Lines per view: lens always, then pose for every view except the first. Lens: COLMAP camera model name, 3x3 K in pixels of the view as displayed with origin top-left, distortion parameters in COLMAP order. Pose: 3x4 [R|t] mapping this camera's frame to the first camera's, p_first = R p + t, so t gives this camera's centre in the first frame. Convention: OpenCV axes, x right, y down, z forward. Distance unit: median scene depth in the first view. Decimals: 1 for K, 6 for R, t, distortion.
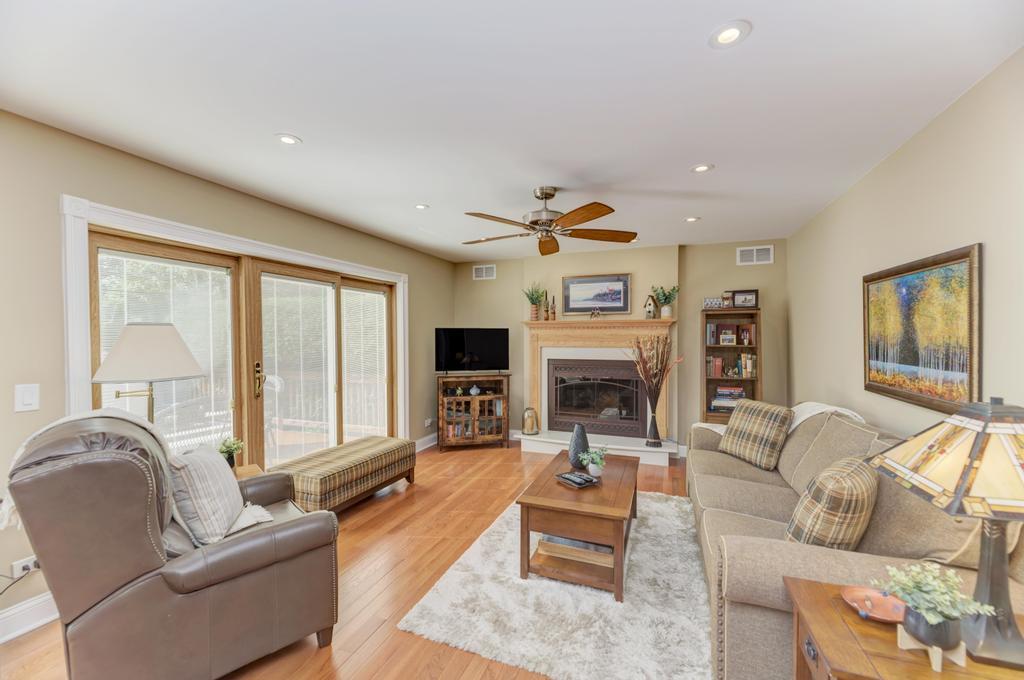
lens RADIAL K [[412.7, 0, 509.1], [0, 412.7, 337.3], [0, 0, 1]] dist [-0.001024, -0.001375]
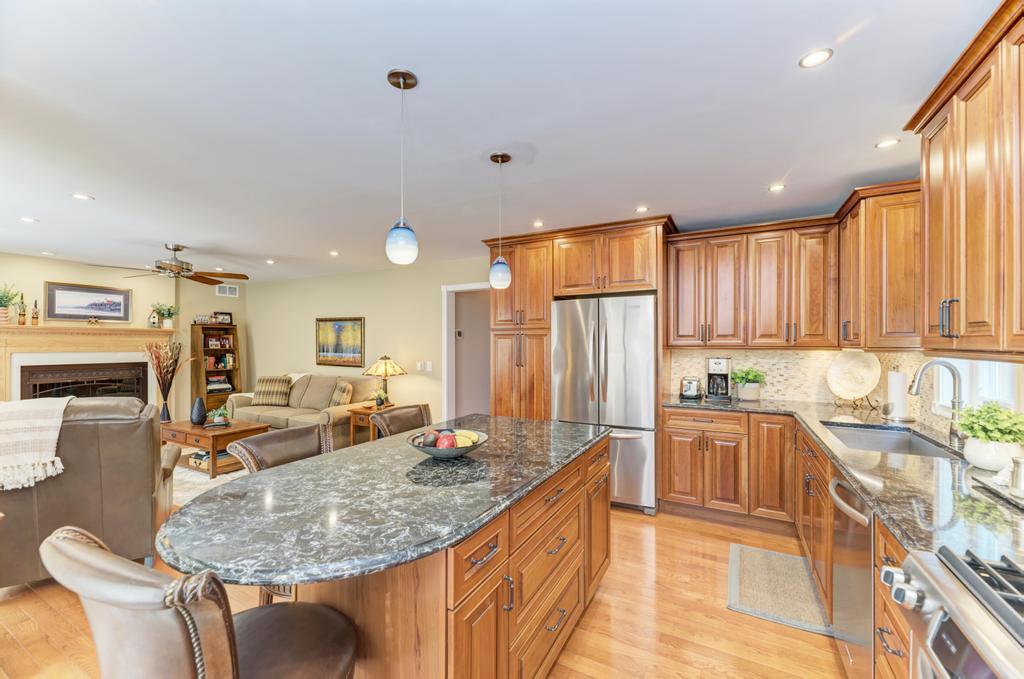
lens RADIAL K [[412.7, 0, 510.3], [0, 412.7, 342.0], [0, 0, 1]] dist [-0.001024, -0.001375]
pose [[0.137115, 0.003304, 0.990550, -0.817208], [-0.002076, 0.999993, -0.003048, -0.001785], [-0.990553, -0.001638, 0.137121, -0.274658]]
